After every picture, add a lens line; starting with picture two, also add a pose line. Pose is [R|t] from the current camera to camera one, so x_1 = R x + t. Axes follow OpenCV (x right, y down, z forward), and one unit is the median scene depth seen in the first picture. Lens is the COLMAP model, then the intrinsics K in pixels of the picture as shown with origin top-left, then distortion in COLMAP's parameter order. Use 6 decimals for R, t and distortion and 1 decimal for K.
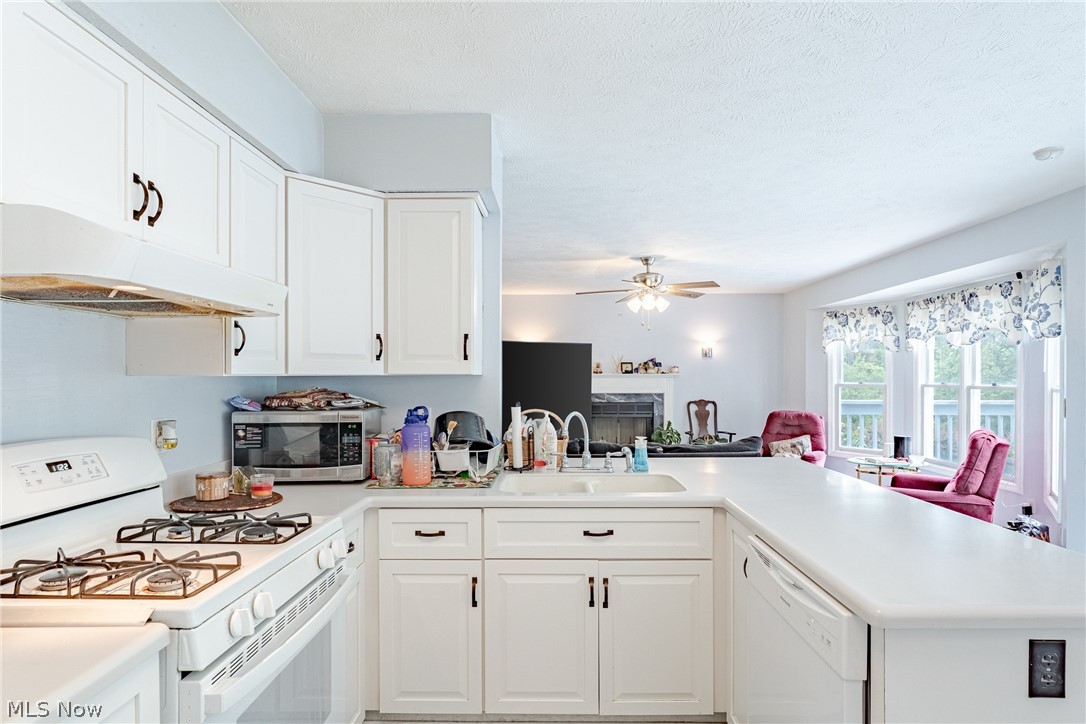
lens RADIAL K [[589.2, 0, 542.7], [0, 589.2, 380.5], [0, 0, 1]] dist [0.001403, 0.000302]
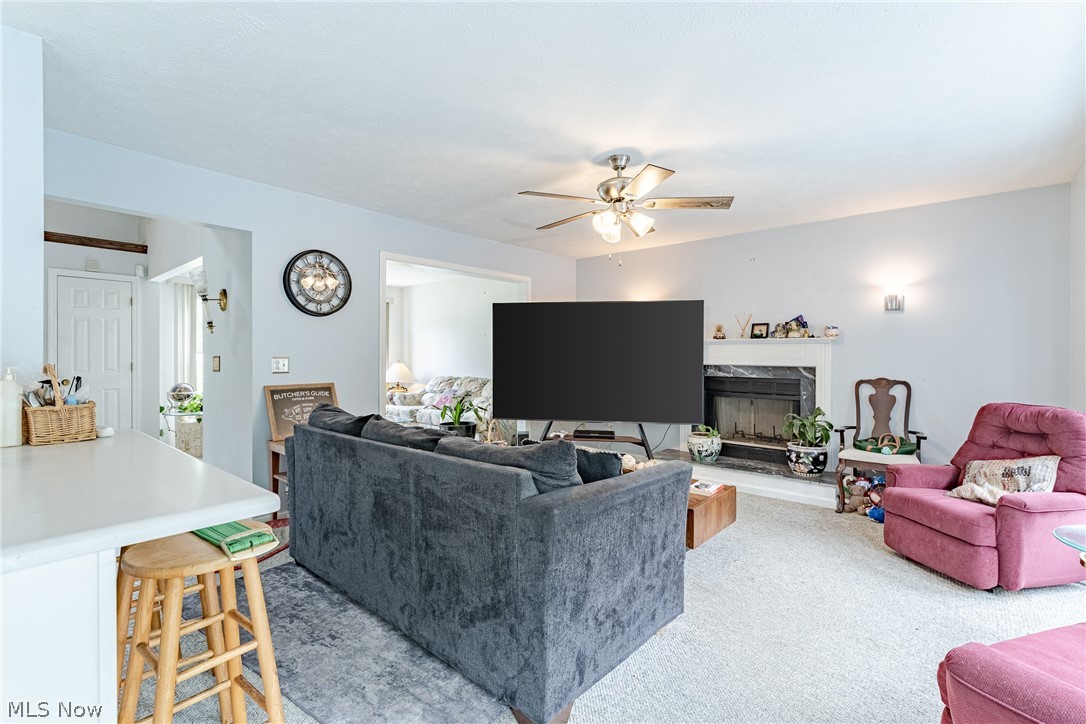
lens RADIAL K [[492.7, 0, 541.8], [0, 492.7, 357.9], [0, 0, 1]] dist [-0.000035, -0.000019]
pose [[0.770416, 0.010185, -0.637461, 0.998002], [-0.008985, 0.999947, 0.005118, 0.035168], [0.637479, 0.001785, 0.770466, 1.095872]]
